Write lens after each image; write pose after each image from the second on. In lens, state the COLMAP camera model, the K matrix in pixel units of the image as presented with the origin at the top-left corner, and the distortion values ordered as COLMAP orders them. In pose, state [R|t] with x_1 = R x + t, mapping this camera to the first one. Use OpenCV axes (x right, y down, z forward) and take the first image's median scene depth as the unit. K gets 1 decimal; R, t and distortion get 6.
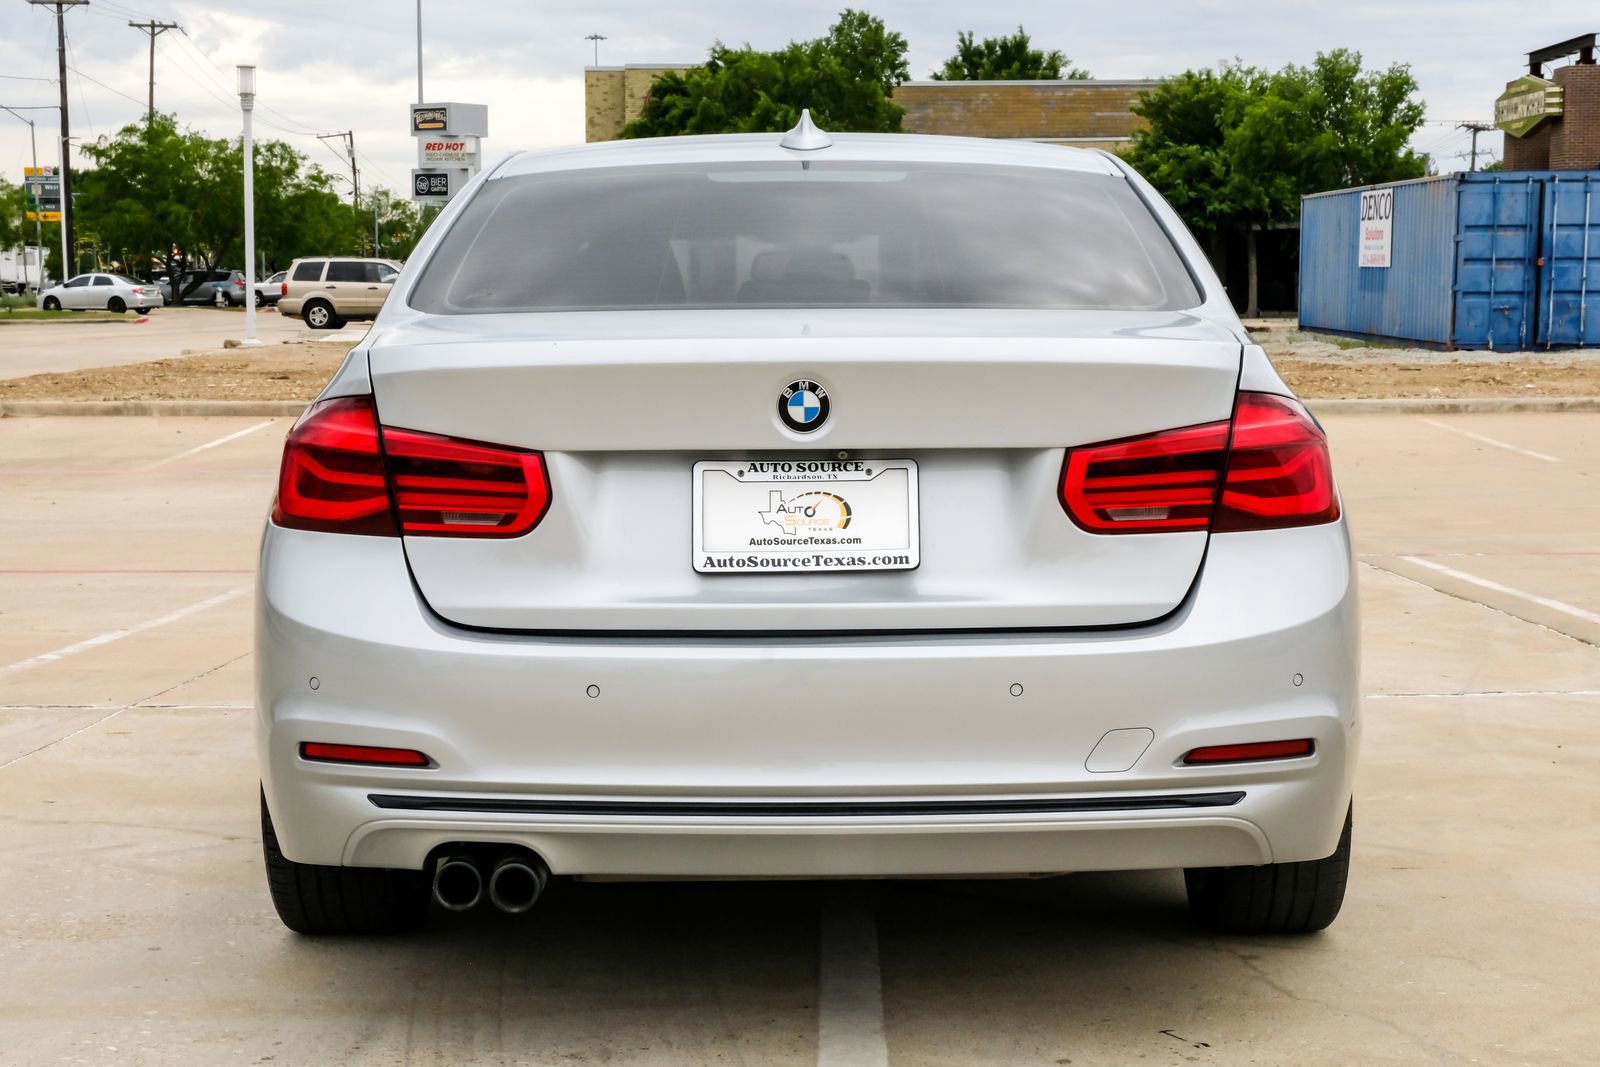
lens RADIAL K [[3265.3, 0, 802.4], [0, 3265.3, 553.4], [0, 0, 1]] dist [0.158746, 0.000000]
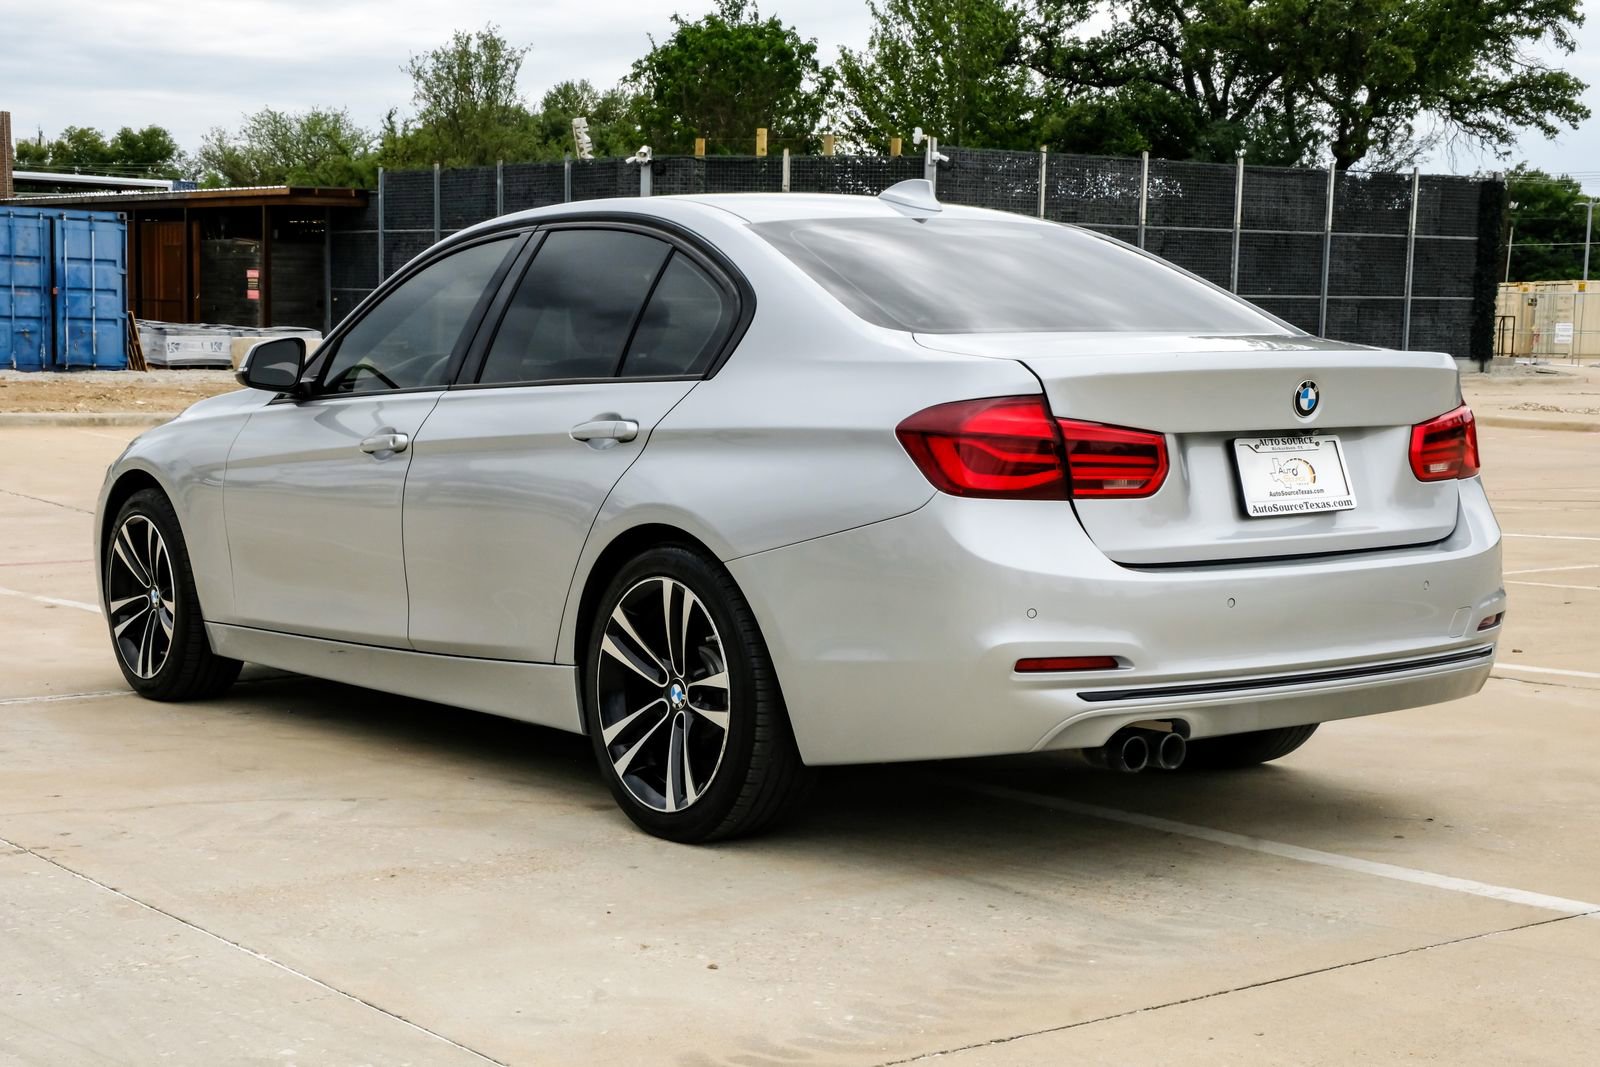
lens RADIAL K [[3265.3, 0, 802.8], [0, 3265.3, 547.8], [0, 0, 1]] dist [0.158746, 0.000000]
pose [[0.689748, -0.038389, 0.723031, -1.162853], [0.045772, 0.998908, 0.009372, -0.002968], [-0.722601, 0.026631, 0.690752, 0.159699]]
